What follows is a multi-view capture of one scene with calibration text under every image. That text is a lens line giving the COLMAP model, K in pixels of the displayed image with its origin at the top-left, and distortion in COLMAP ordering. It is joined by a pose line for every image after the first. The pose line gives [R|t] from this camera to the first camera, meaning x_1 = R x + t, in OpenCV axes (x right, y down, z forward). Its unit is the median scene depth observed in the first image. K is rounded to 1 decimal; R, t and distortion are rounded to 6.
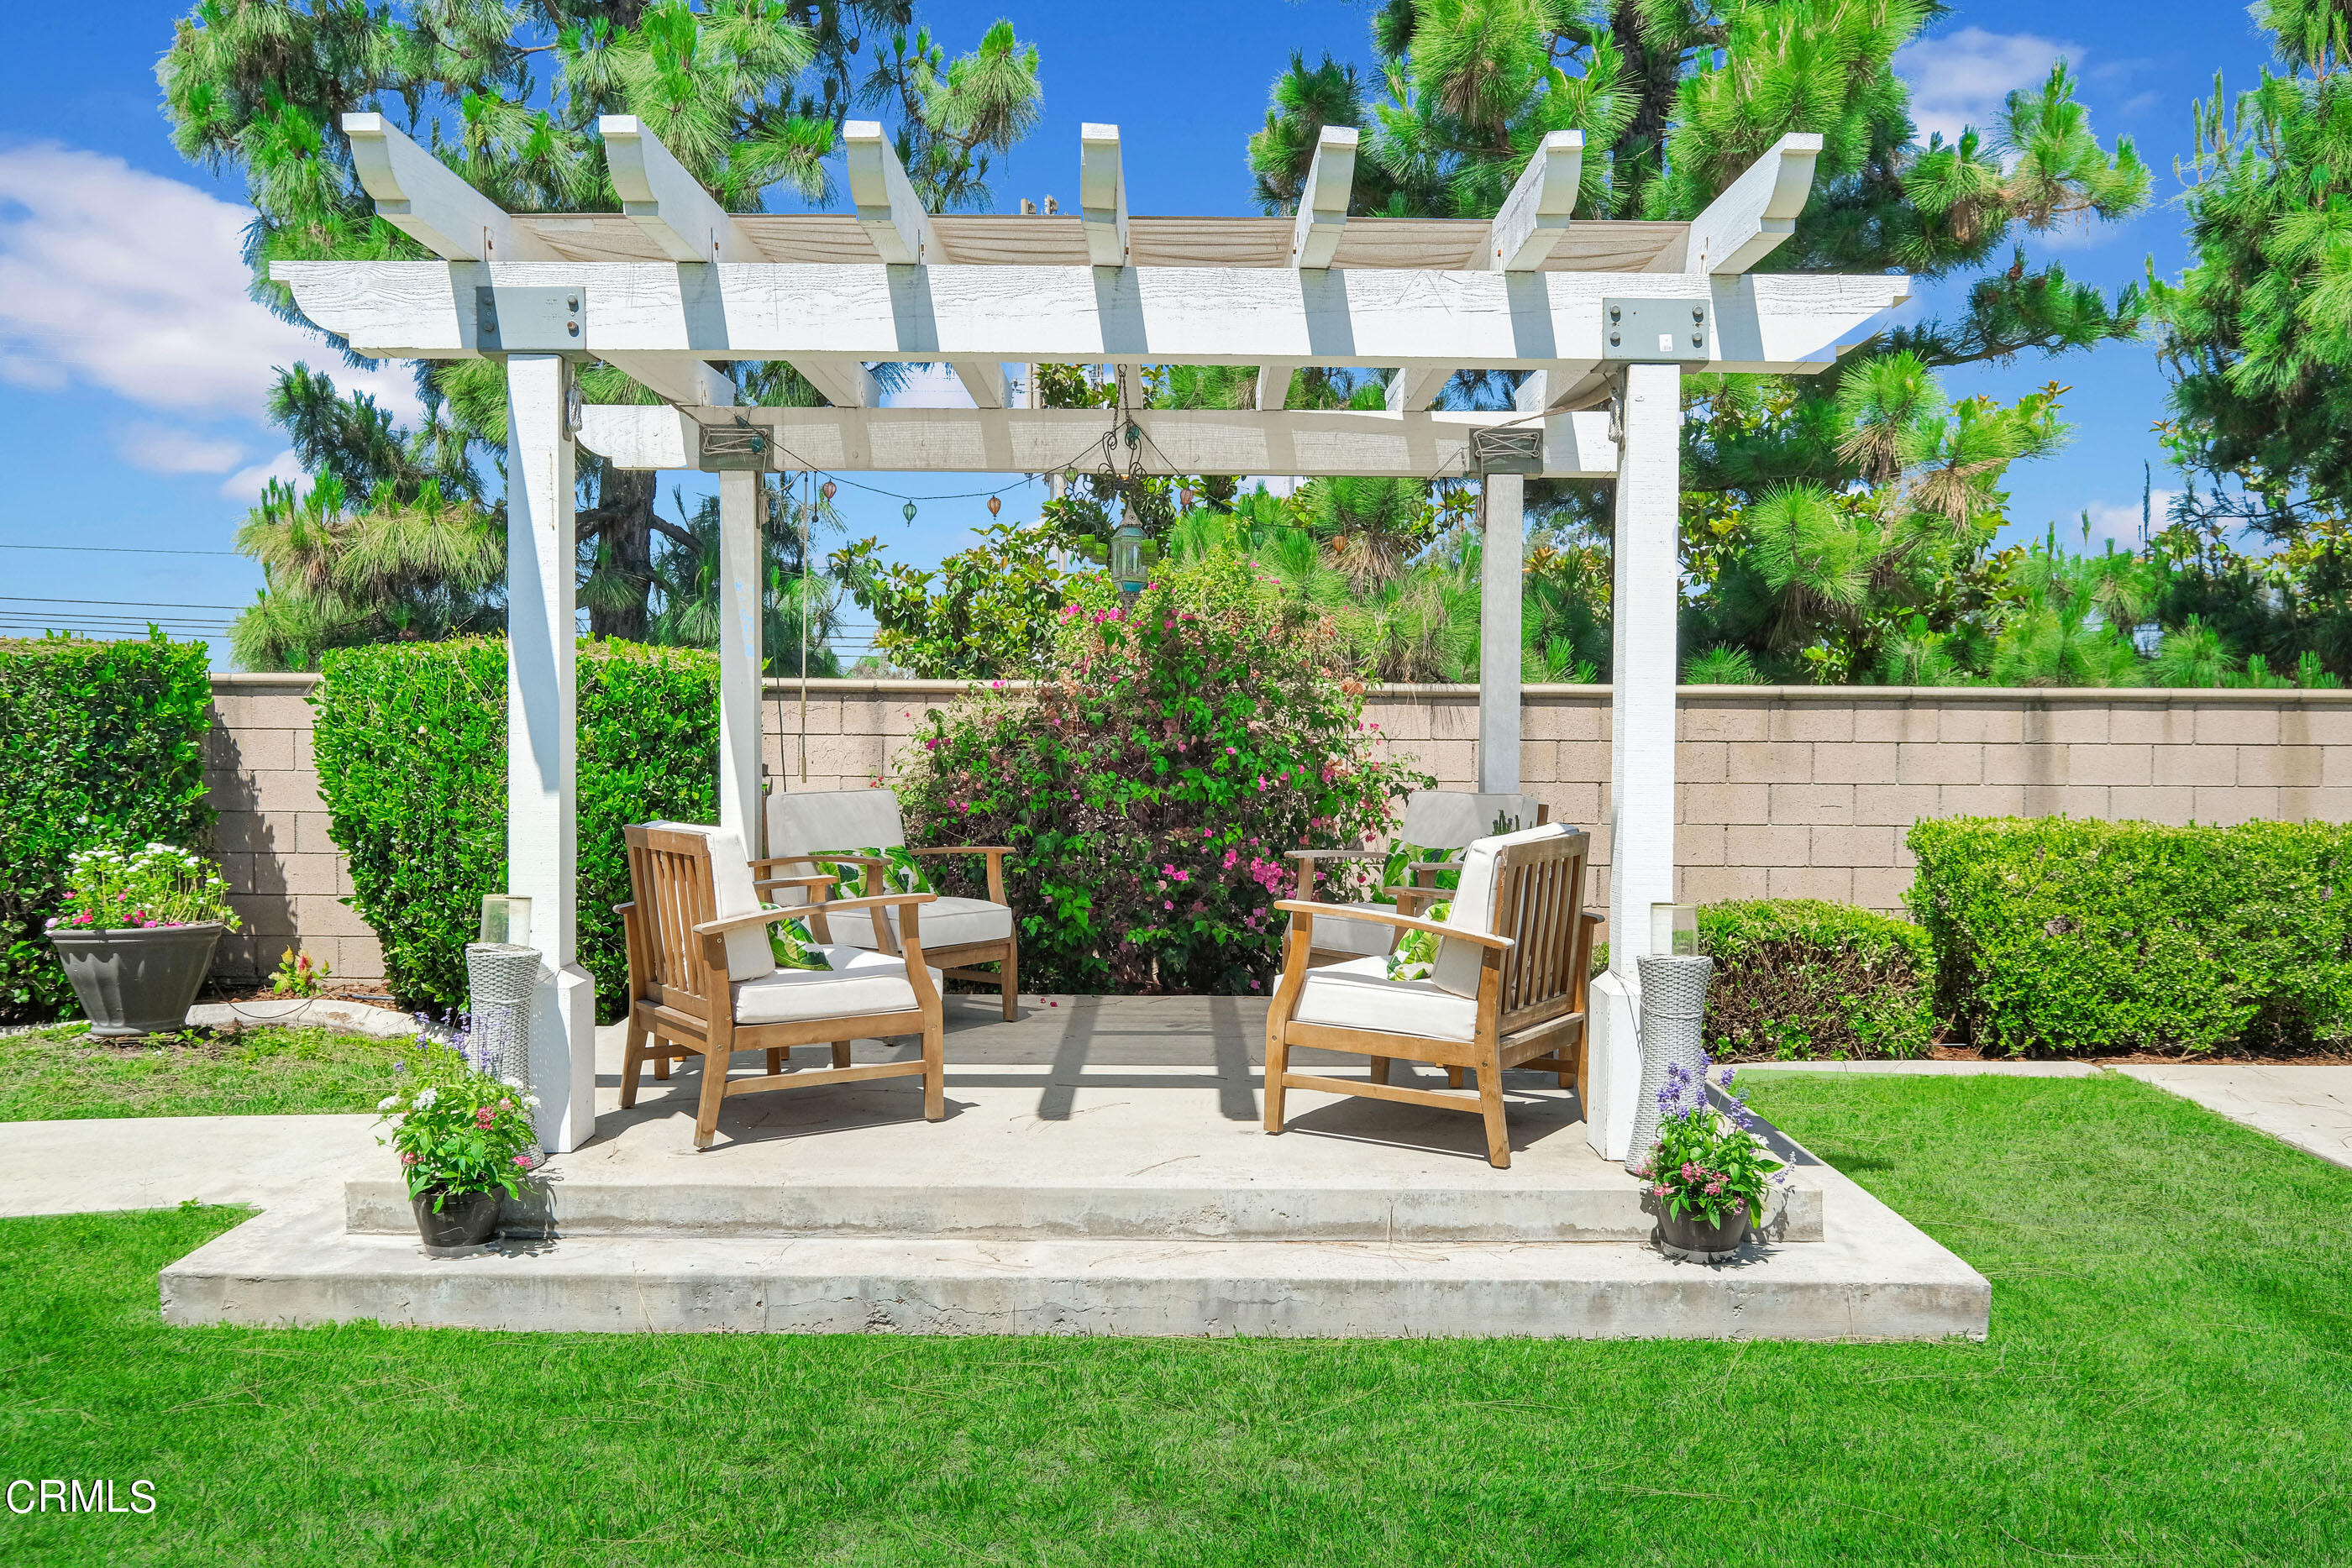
lens RADIAL K [[1915.9, 0, 1176.0], [0, 1915.9, 784.0], [0, 0, 1]] dist [0.004079, 0.000483]
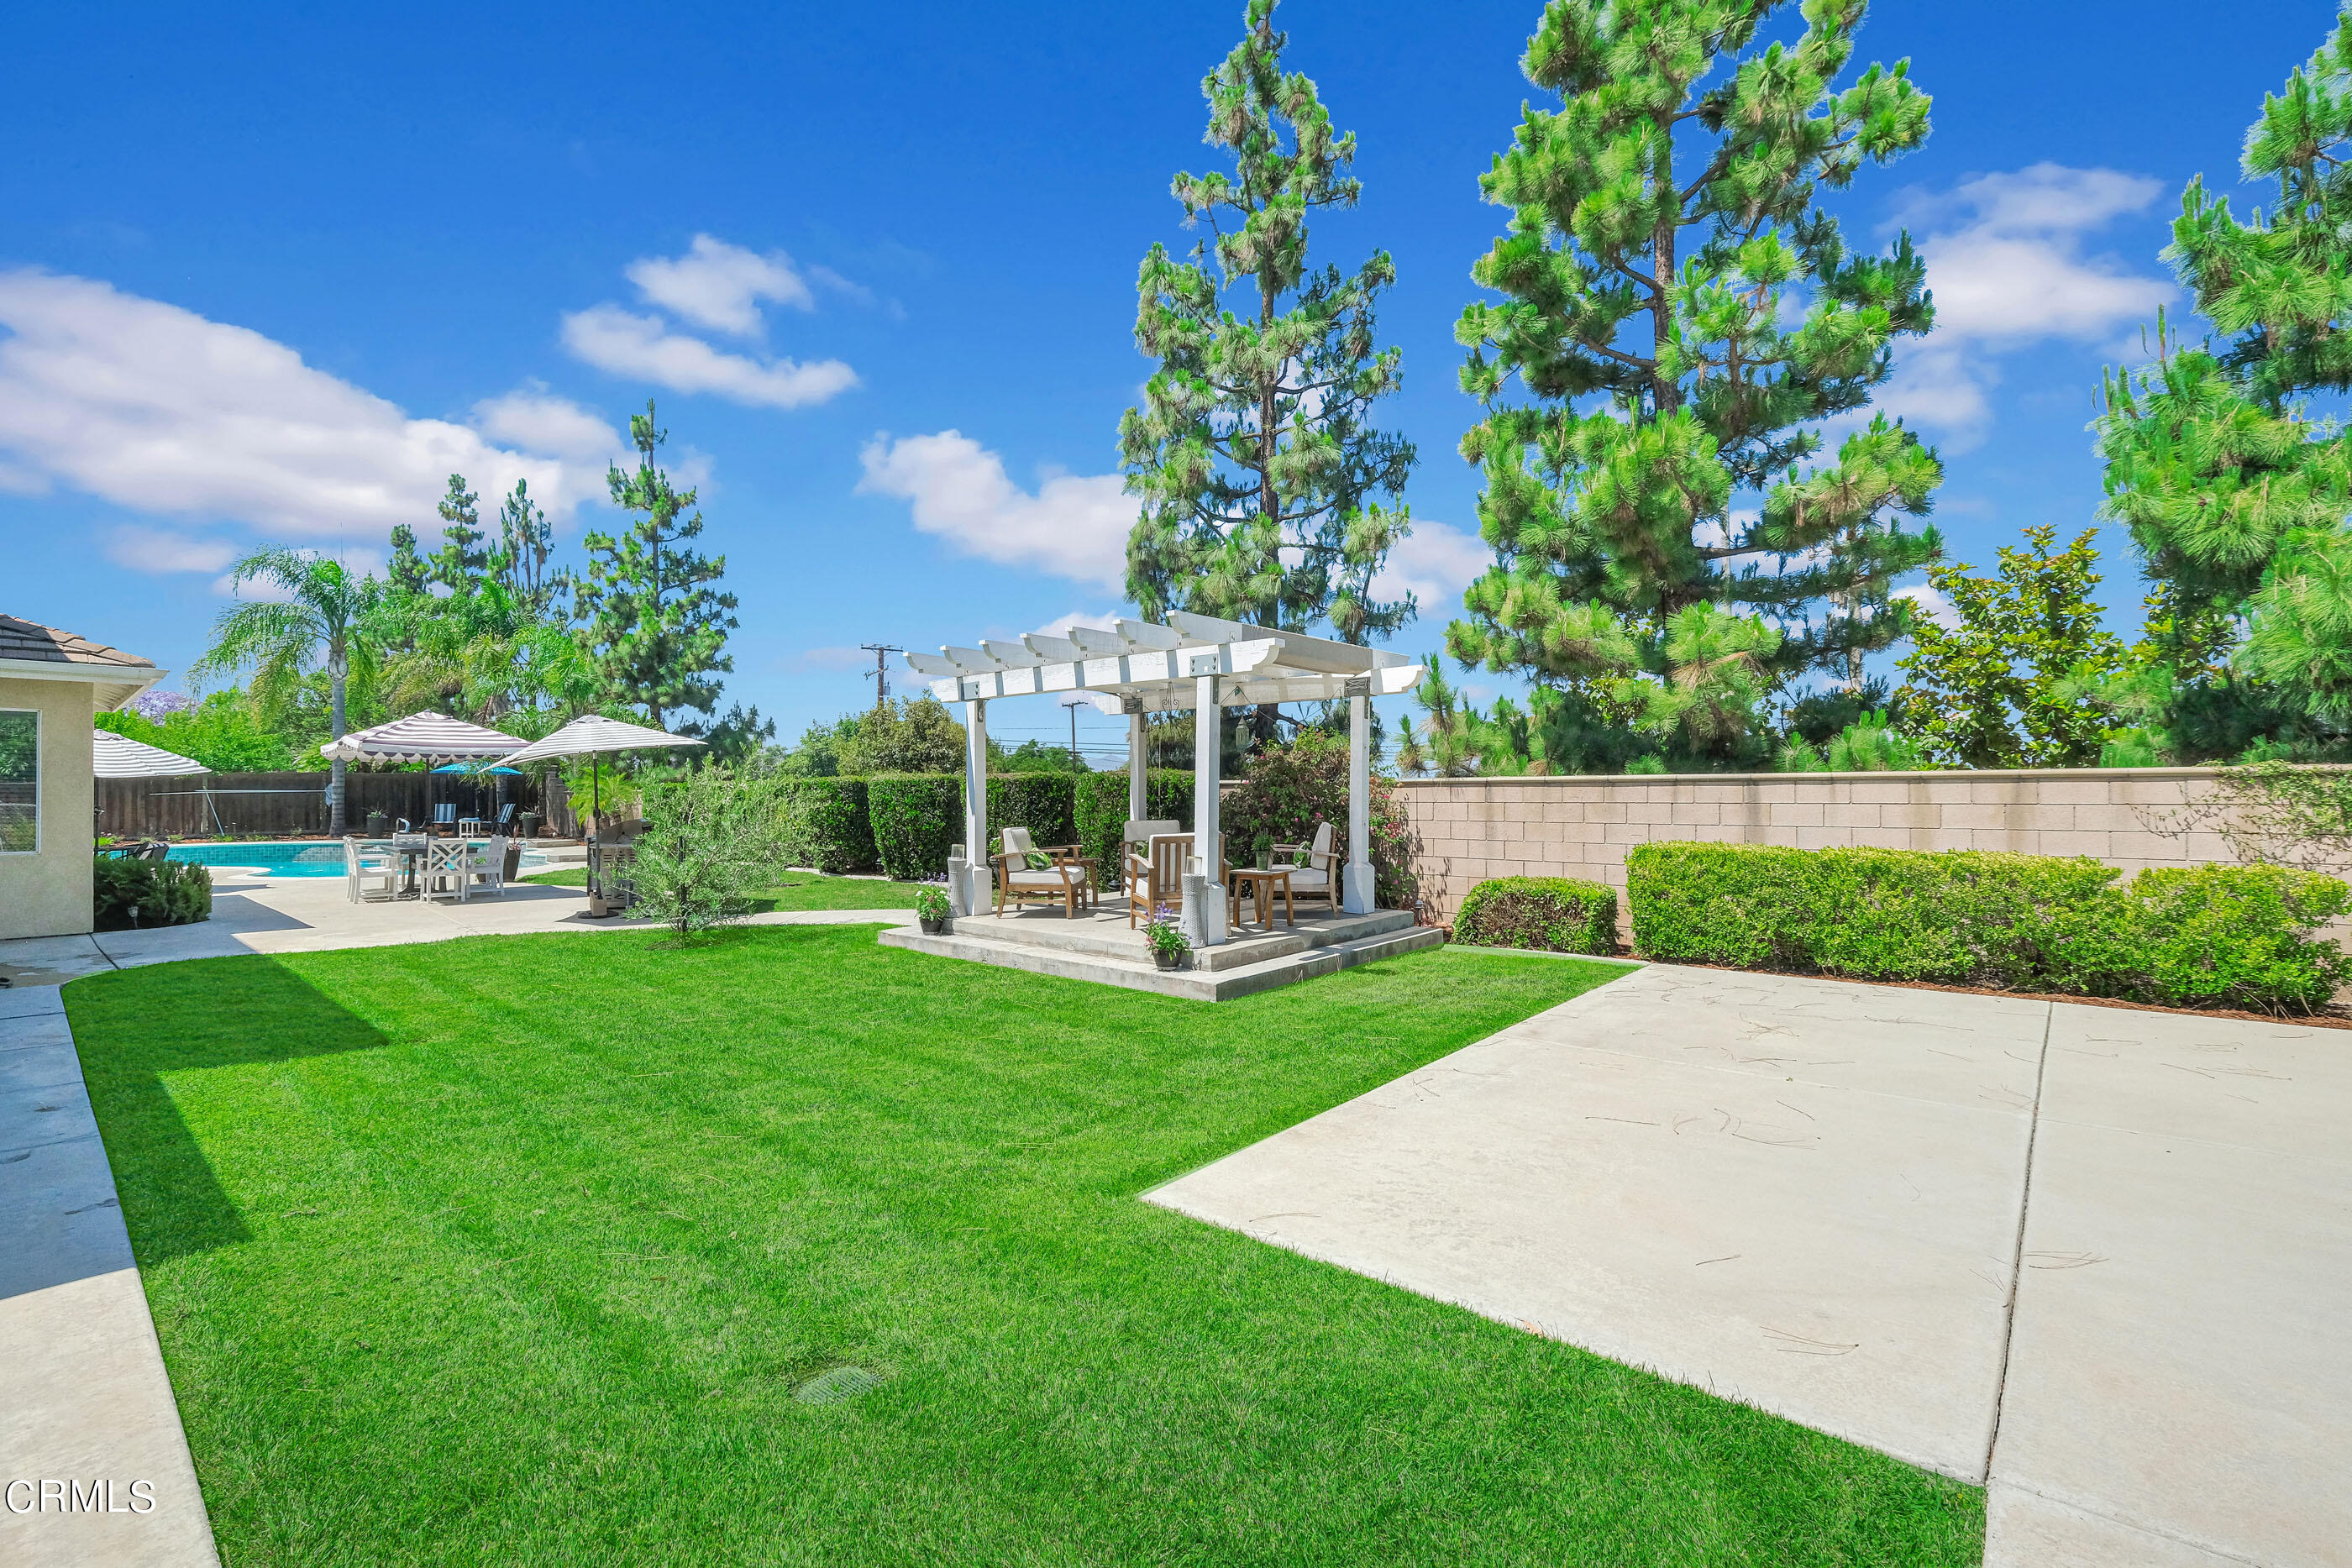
lens RADIAL K [[1022.6, 0, 1176.0], [0, 1022.6, 784.0], [0, 0, 1]] dist [0.000048, -0.000250]
pose [[0.744788, -0.015709, -0.667116, 0.802142], [-0.013023, 0.999190, -0.038067, 0.006029], [0.667174, 0.037040, 0.743980, -0.131423]]
